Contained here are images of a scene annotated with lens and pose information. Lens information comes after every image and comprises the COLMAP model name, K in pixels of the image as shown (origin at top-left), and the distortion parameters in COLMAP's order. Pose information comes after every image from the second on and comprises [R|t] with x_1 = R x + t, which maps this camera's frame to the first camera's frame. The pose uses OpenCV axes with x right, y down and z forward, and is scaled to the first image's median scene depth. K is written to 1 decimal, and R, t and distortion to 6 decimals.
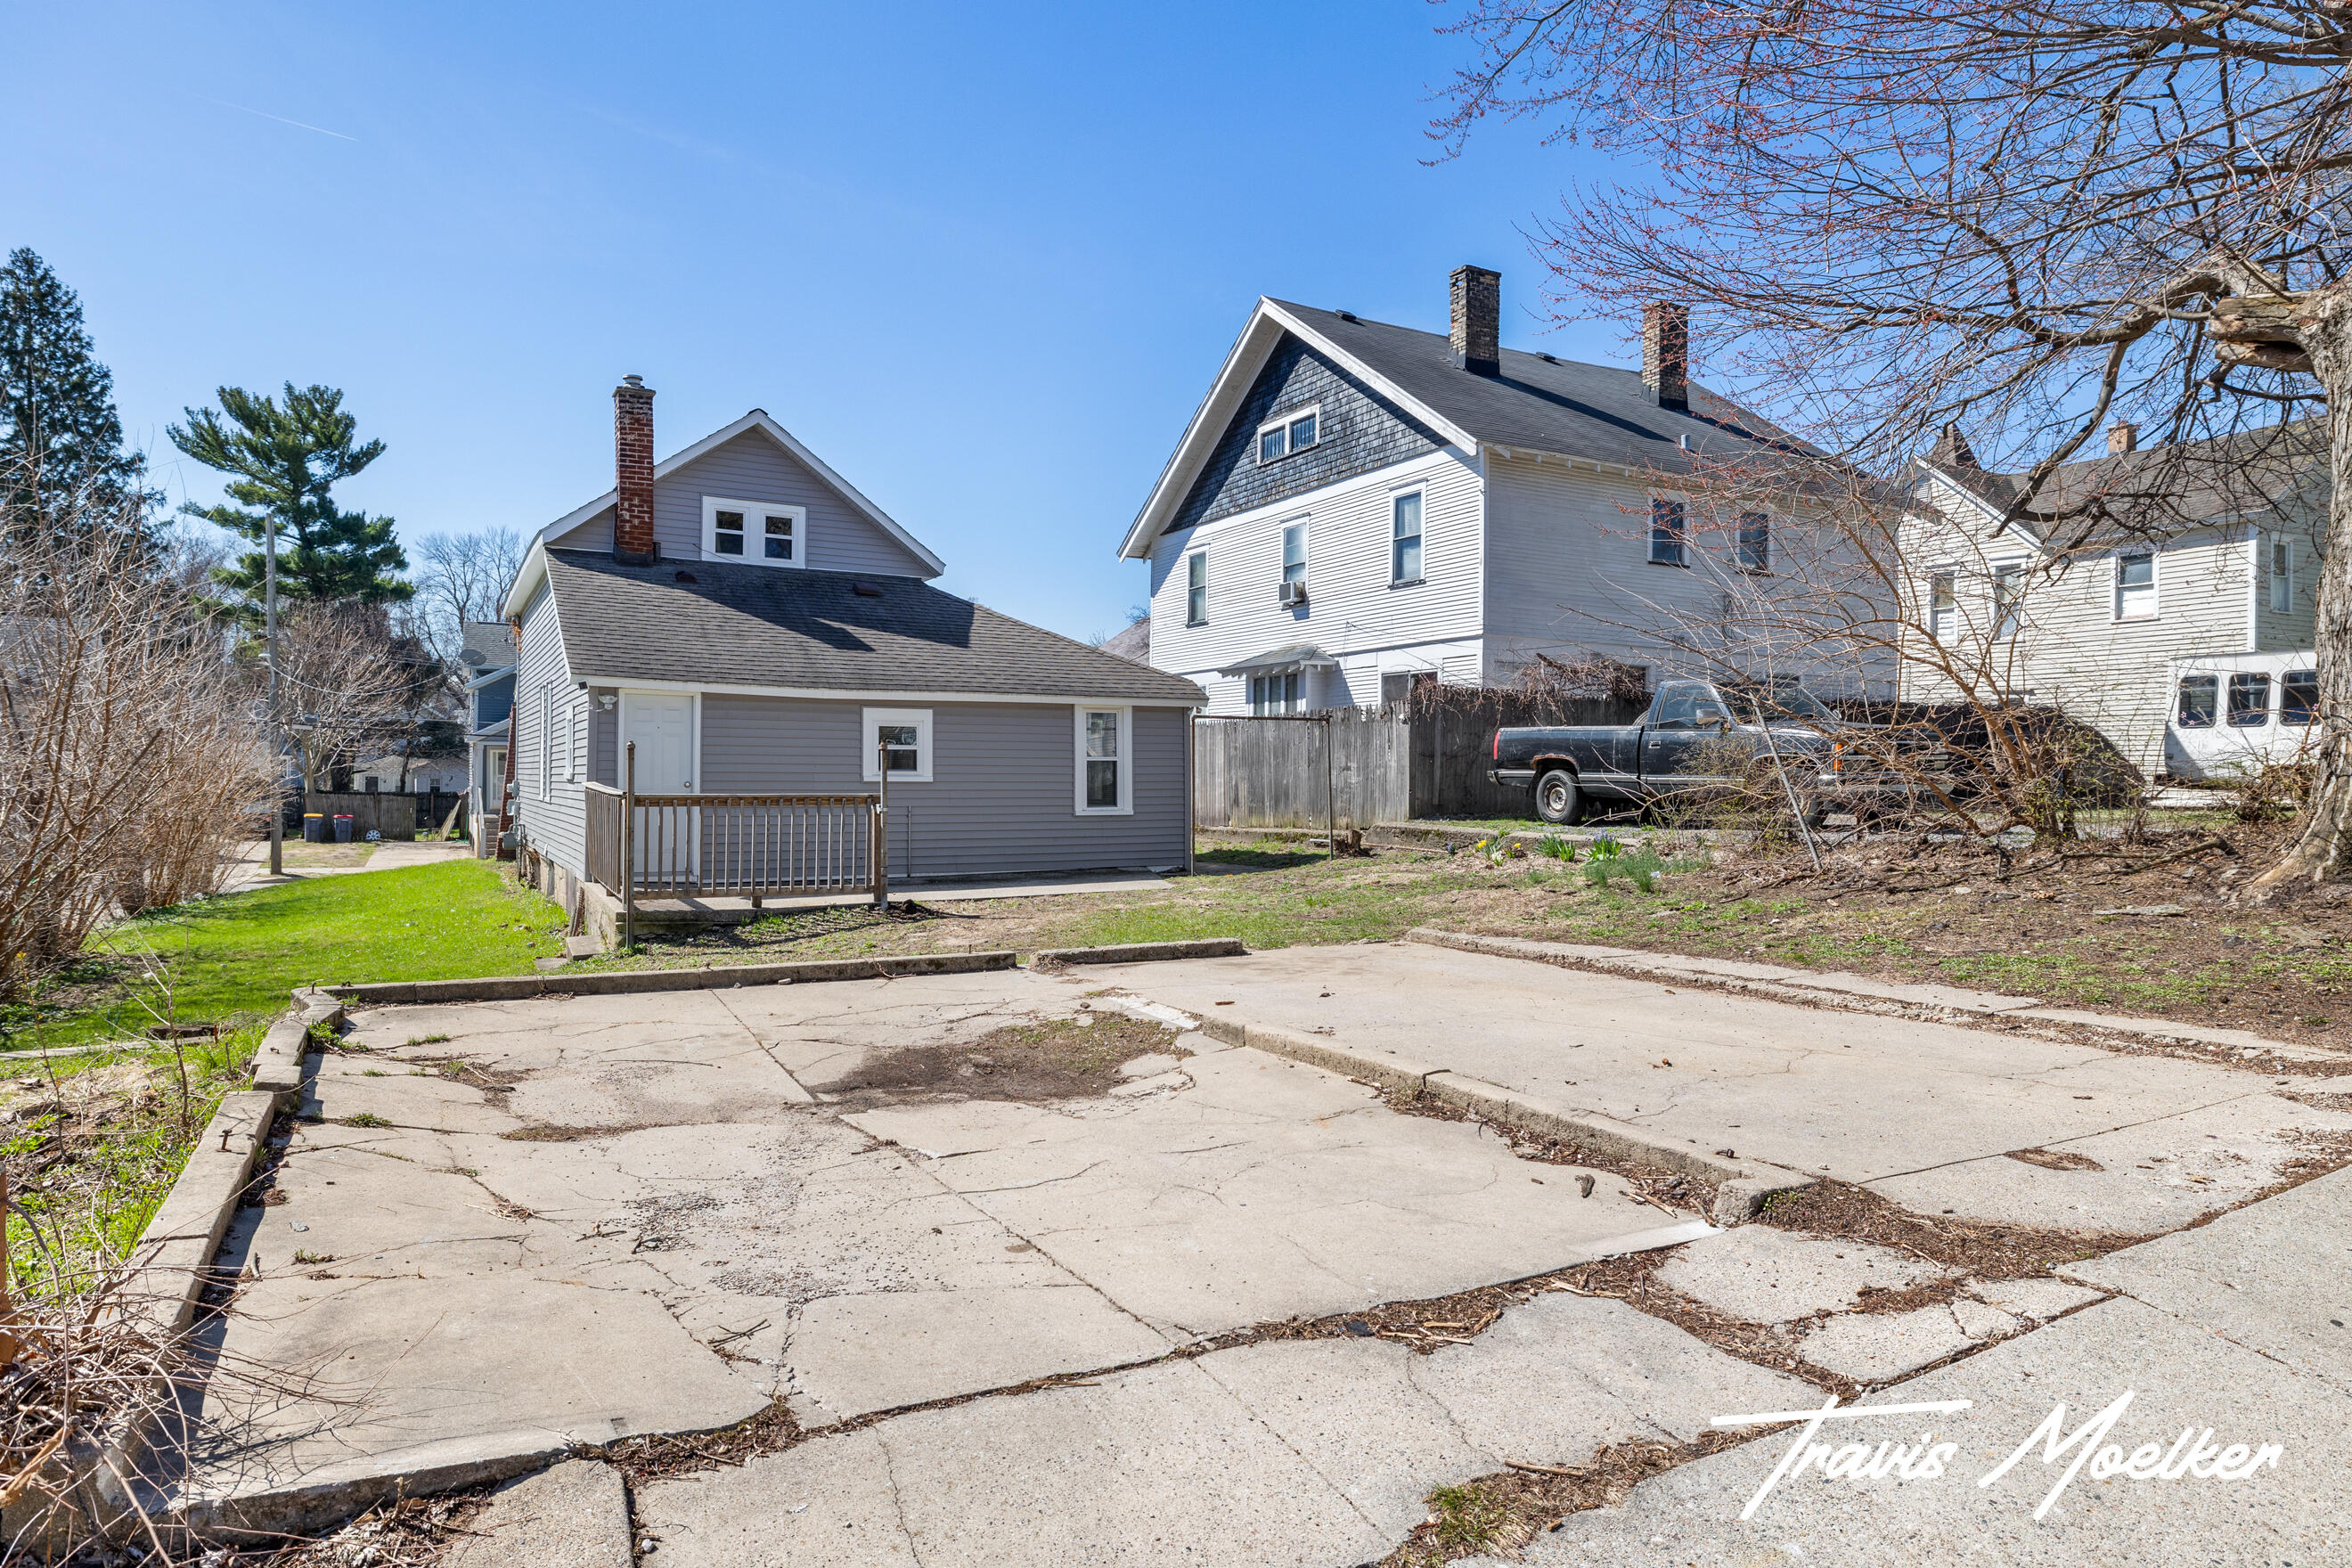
lens RADIAL K [[1425.0, 0, 1177.6], [0, 1425.0, 779.2], [0, 0, 1]] dist [-0.006887, -0.000514]
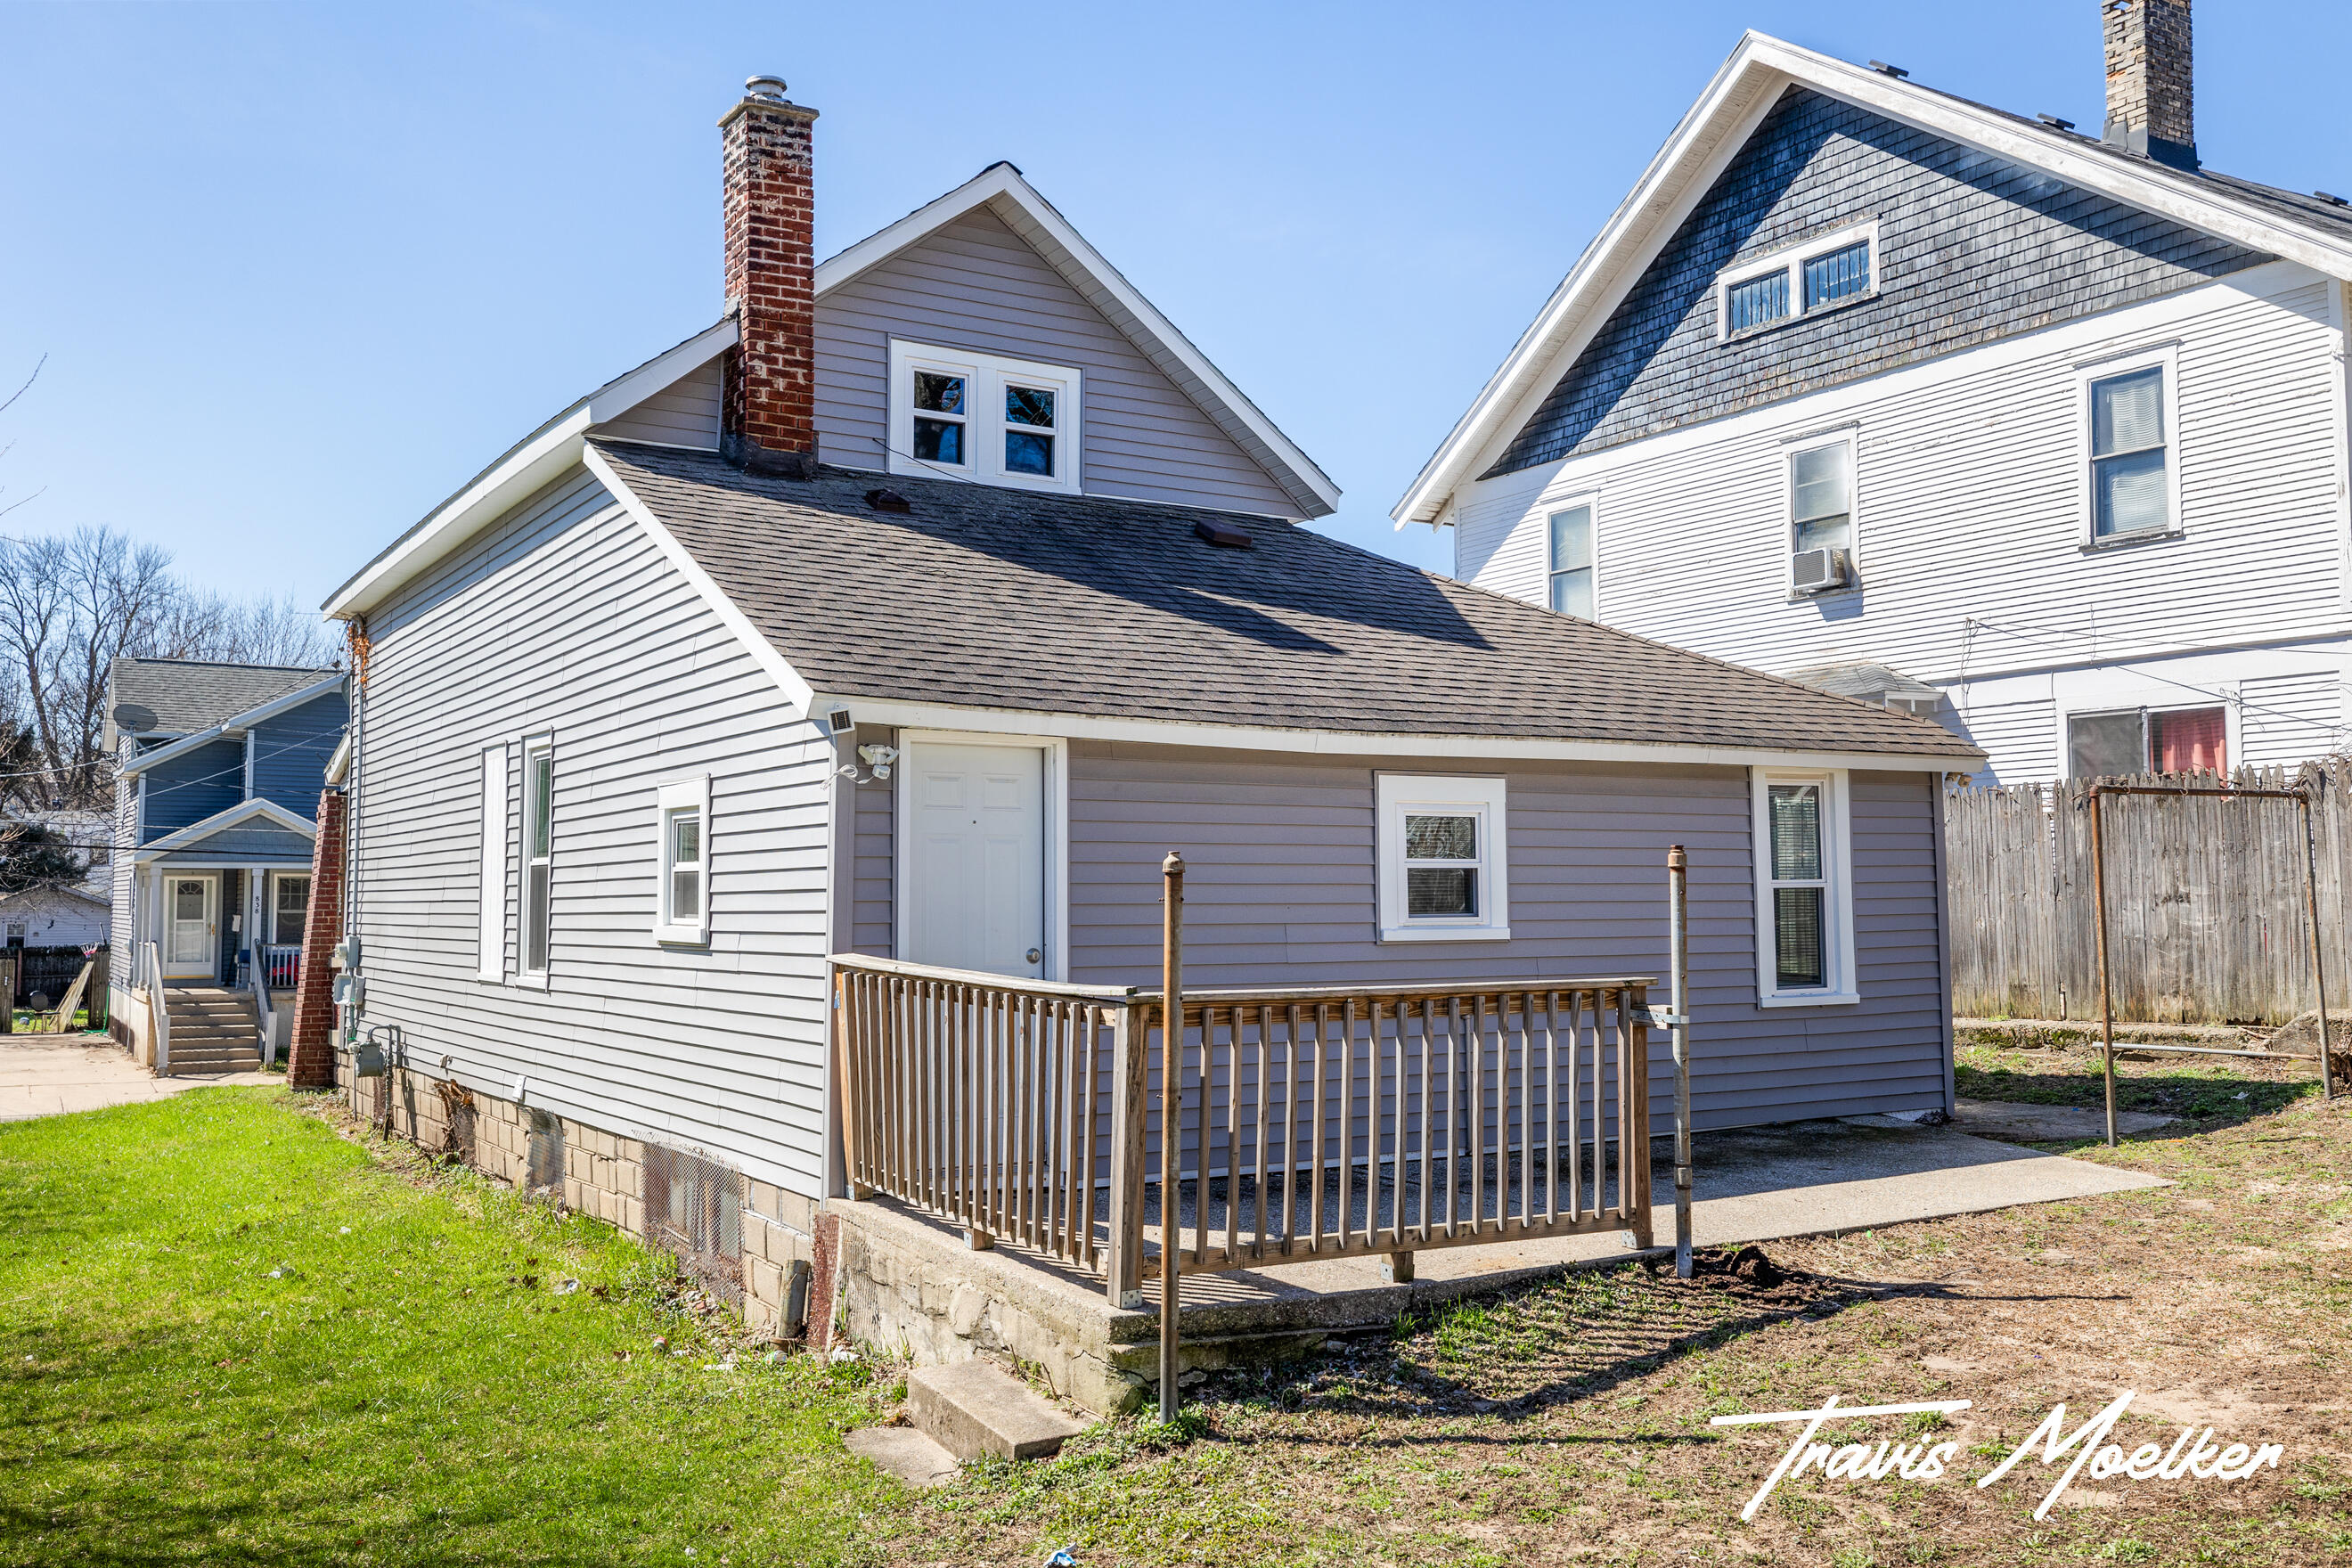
lens RADIAL K [[2105.4, 0, 1168.8], [0, 2105.4, 788.4], [0, 0, 1]] dist [-0.006173, 0.012011]
pose [[0.998985, -0.008348, 0.044269, -0.246241], [0.010852, 0.998336, -0.056630, -0.007488], [-0.043723, 0.057053, 0.997413, 0.272954]]
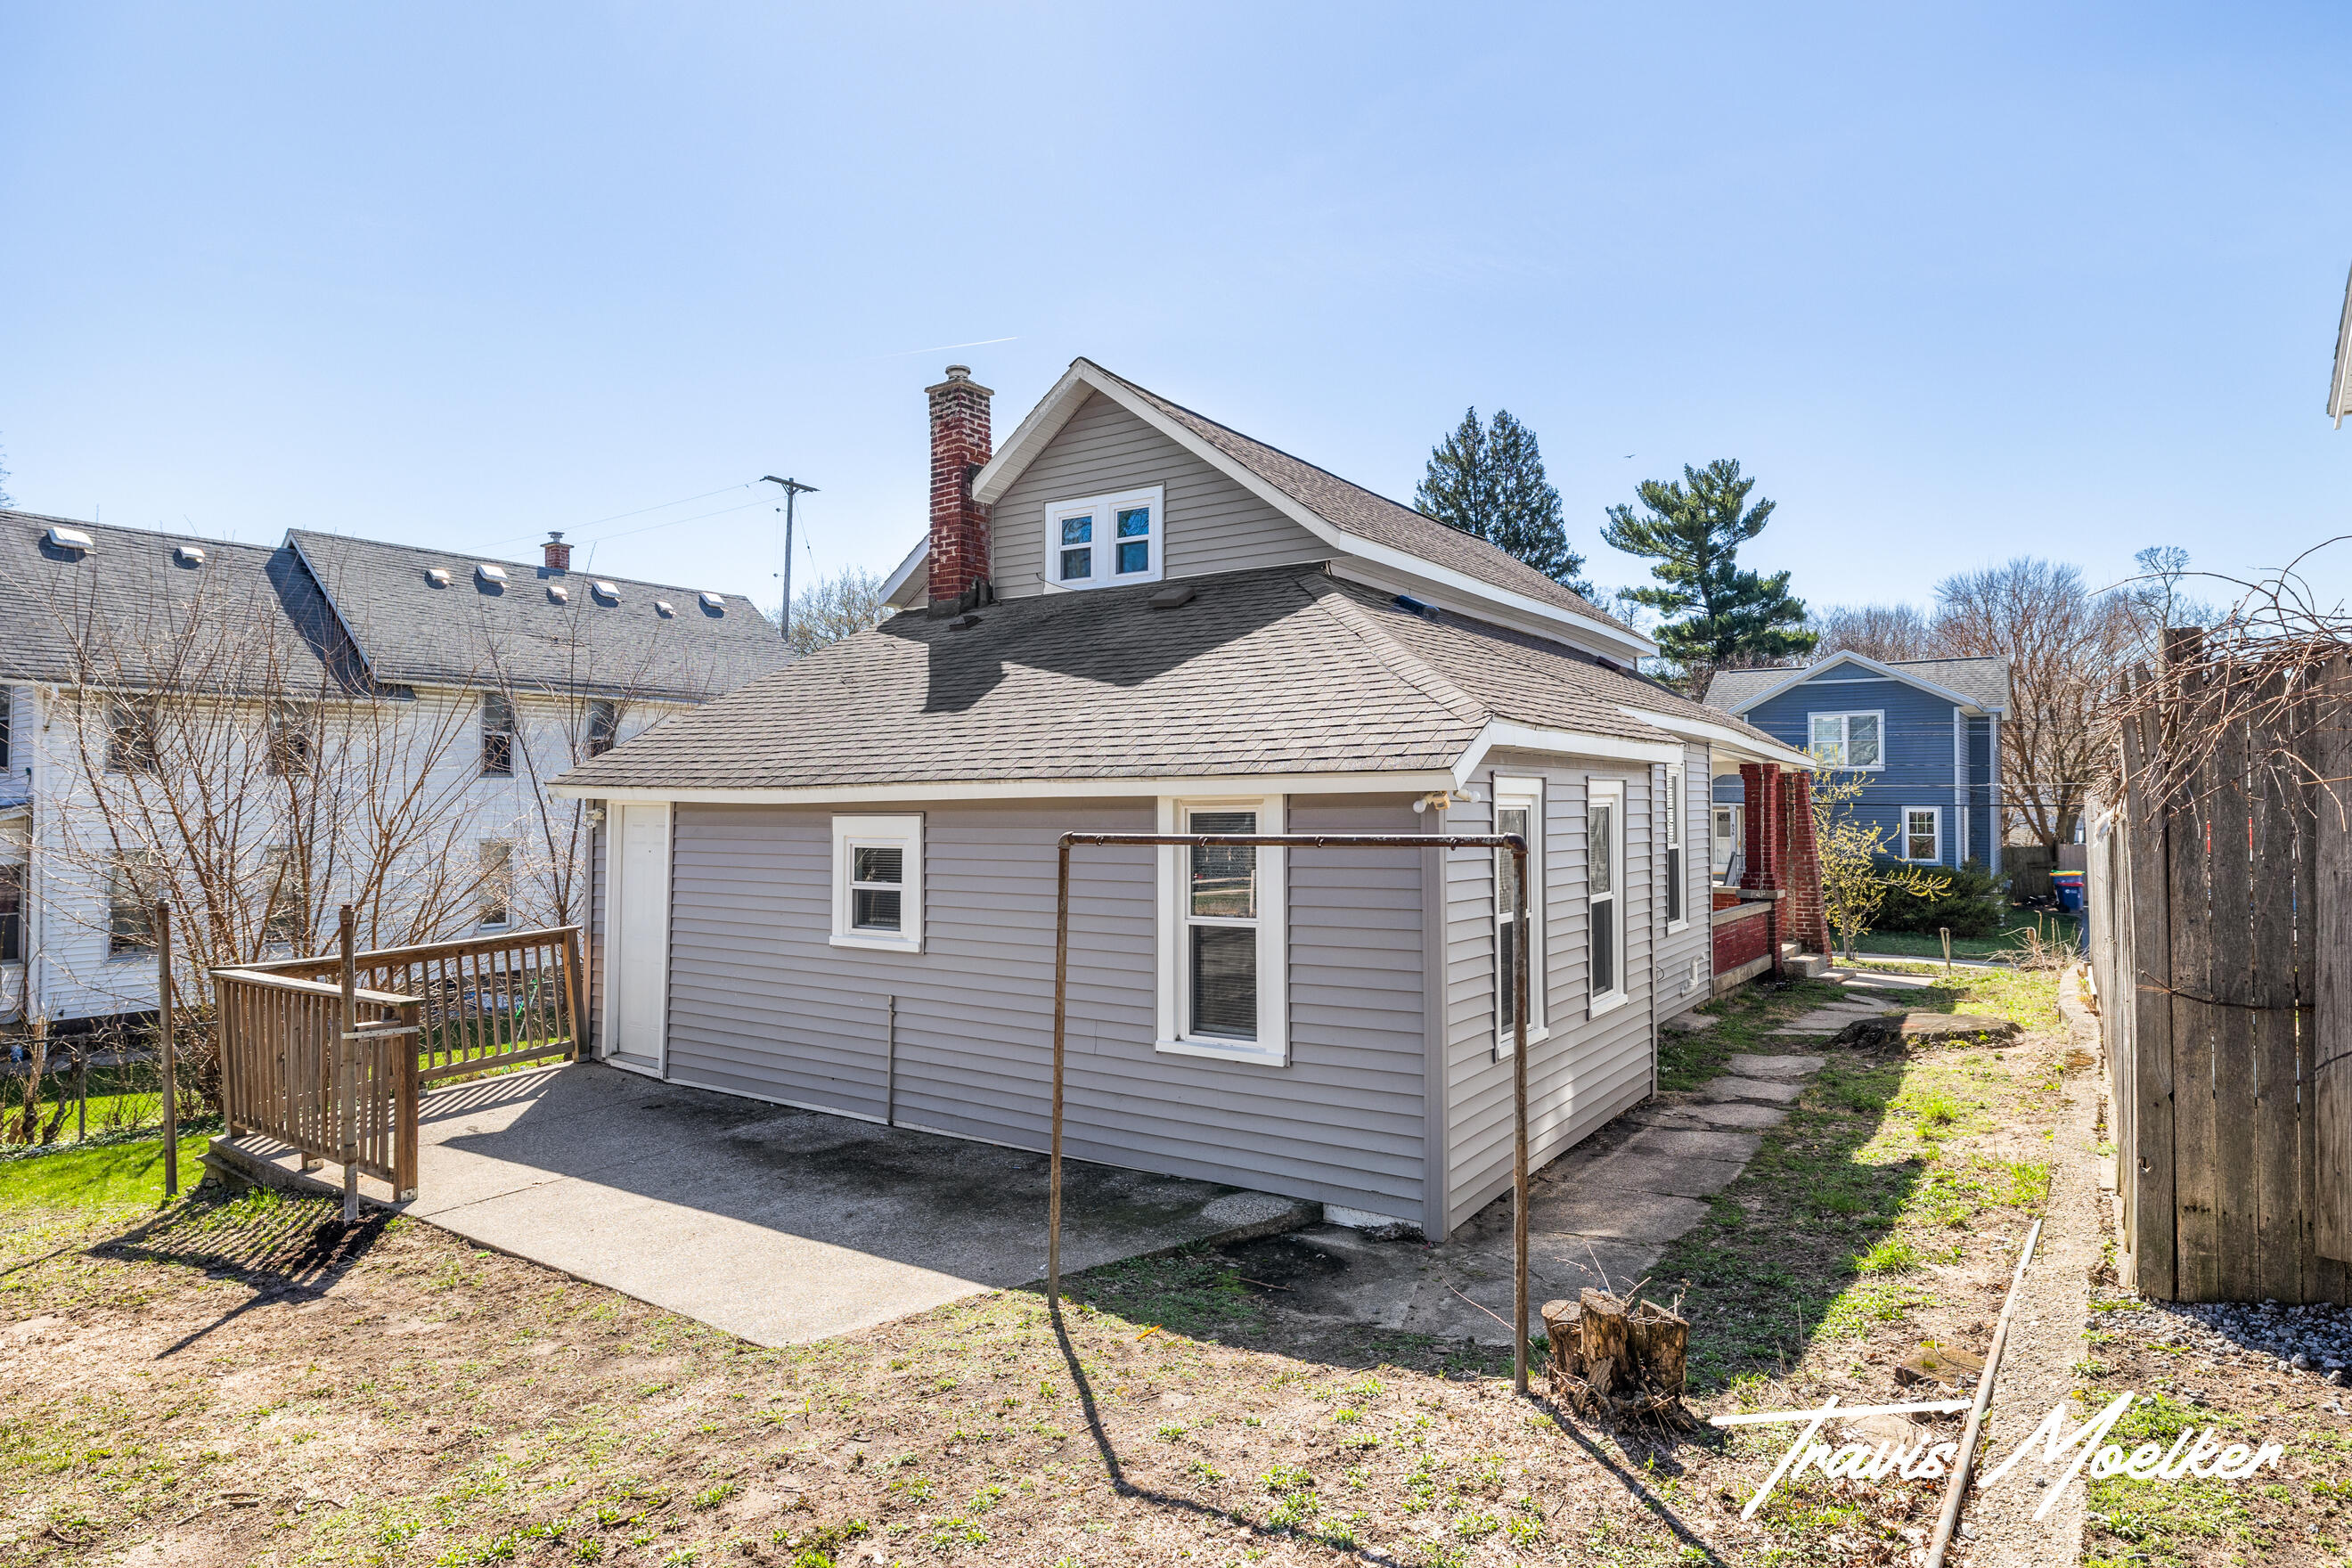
lens RADIAL K [[1288.3, 0, 1178.3], [0, 1288.3, 789.5], [0, 0, 1]] dist [-0.000229, -0.001210]
pose [[0.450897, -0.020659, -0.892337, 0.240246], [0.004255, 0.999771, -0.020996, -0.038743], [0.892566, 0.005671, 0.450881, 0.695131]]
